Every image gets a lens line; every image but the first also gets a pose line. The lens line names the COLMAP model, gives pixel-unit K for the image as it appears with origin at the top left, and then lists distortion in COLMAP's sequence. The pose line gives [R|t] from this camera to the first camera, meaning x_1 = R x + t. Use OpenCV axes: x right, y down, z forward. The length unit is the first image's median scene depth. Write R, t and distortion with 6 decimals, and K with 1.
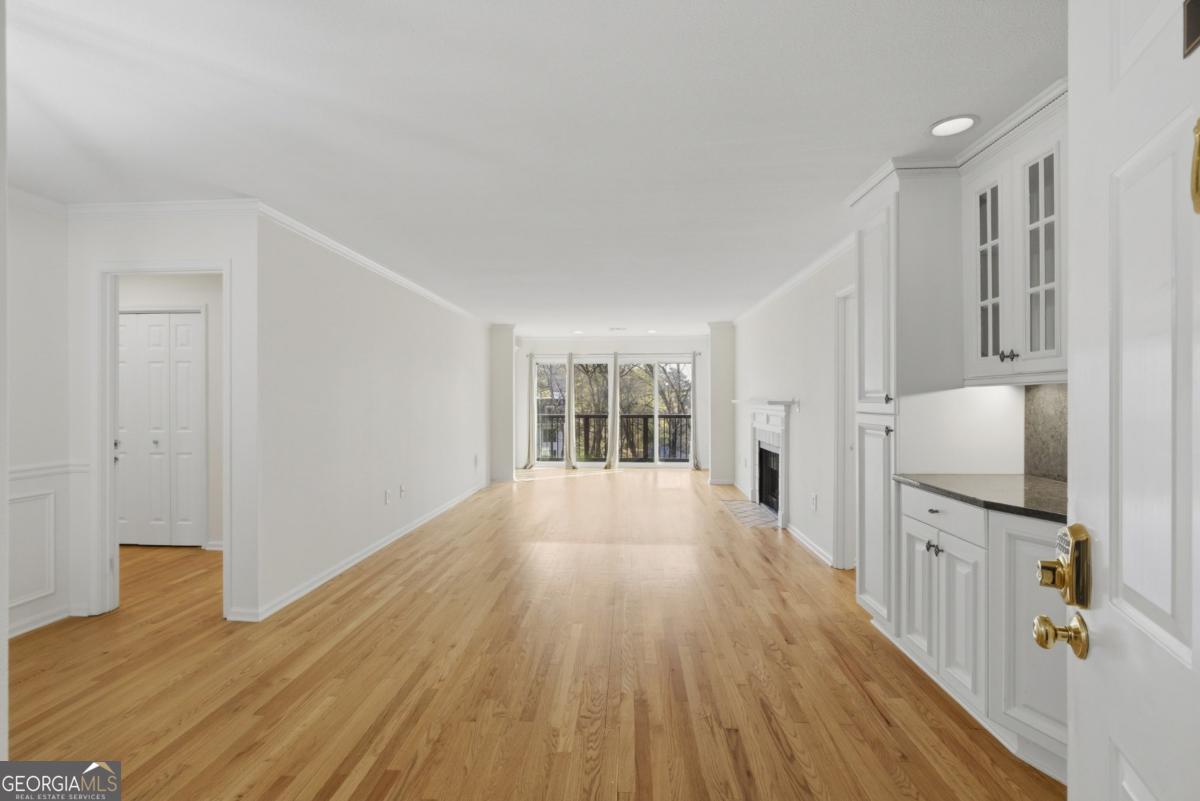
lens RADIAL K [[539.9, 0, 593.9], [0, 539.9, 399.9], [0, 0, 1]] dist [0.003751, 0.000360]
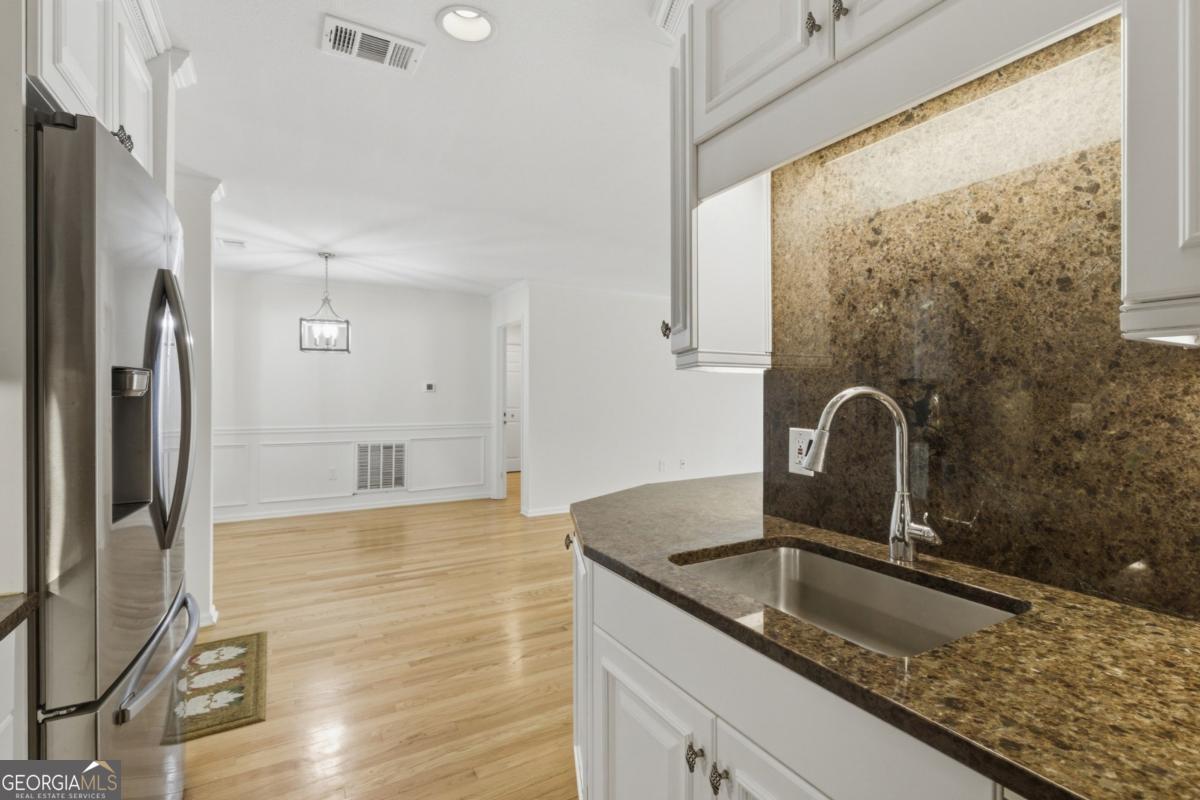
lens RADIAL K [[539.9, 0, 600.0], [0, 539.9, 396.7], [0, 0, 1]] dist [0.003751, 0.000360]
pose [[0.556296, 0.000446, -0.830984, 0.967476], [0.002643, 0.999994, 0.002305, 0.015160], [0.830980, -0.003479, 0.556292, 0.214739]]
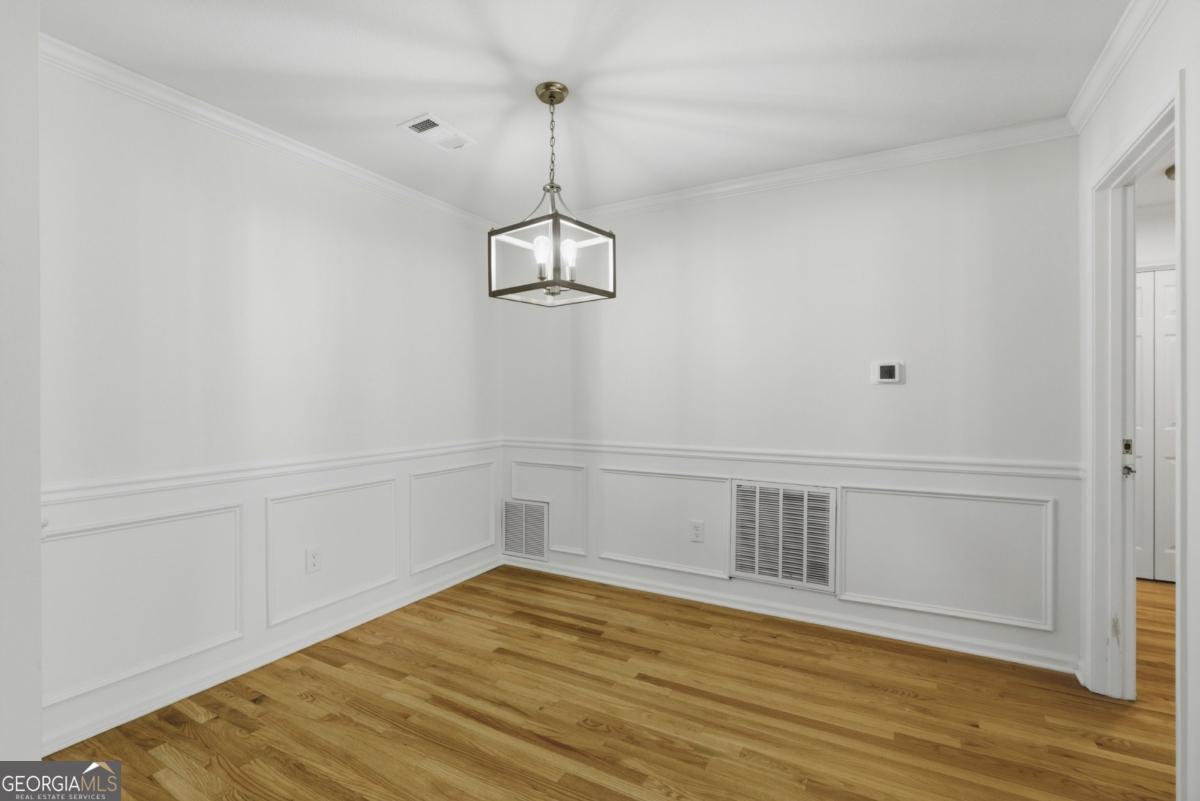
lens RADIAL K [[539.9, 0, 596.7], [0, 539.9, 398.0], [0, 0, 1]] dist [0.003751, 0.000360]
pose [[-0.432308, -0.003762, -0.901718, -0.024695], [0.001817, 0.999986, -0.005043, 0.027647], [0.901724, -0.003818, -0.432295, 0.740932]]
